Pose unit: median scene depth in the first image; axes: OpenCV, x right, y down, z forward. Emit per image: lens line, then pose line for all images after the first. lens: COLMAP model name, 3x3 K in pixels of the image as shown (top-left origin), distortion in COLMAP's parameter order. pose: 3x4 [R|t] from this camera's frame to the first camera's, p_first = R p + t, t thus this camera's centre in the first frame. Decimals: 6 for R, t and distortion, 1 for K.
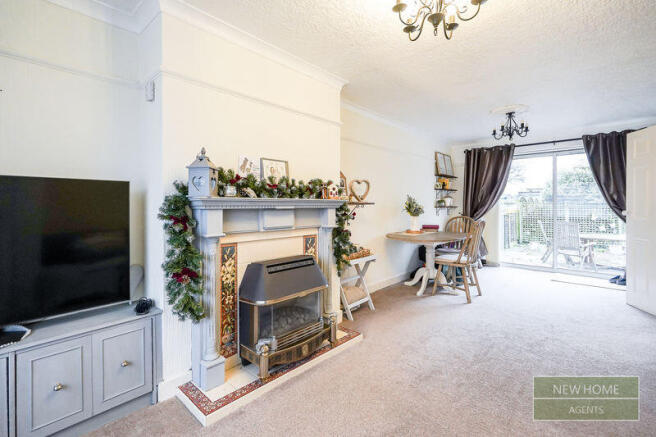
lens RADIAL K [[297.7, 0, 326.5], [0, 297.7, 210.1], [0, 0, 1]] dist [0.001406, 0.000378]
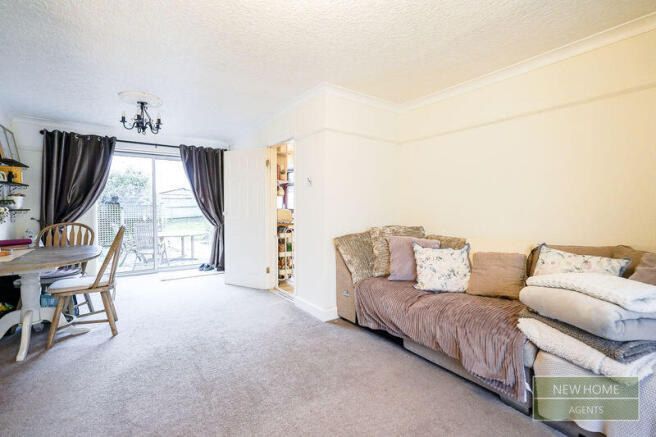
lens RADIAL K [[287.7, 0, 328.0], [0, 287.7, 218.5], [0, 0, 1]] dist [0.000186, 0.000043]
pose [[0.207172, -0.041234, 0.977435, -0.082109], [0.016871, 0.999113, 0.038573, -0.004805], [-0.978159, 0.008500, 0.207684, 0.201640]]
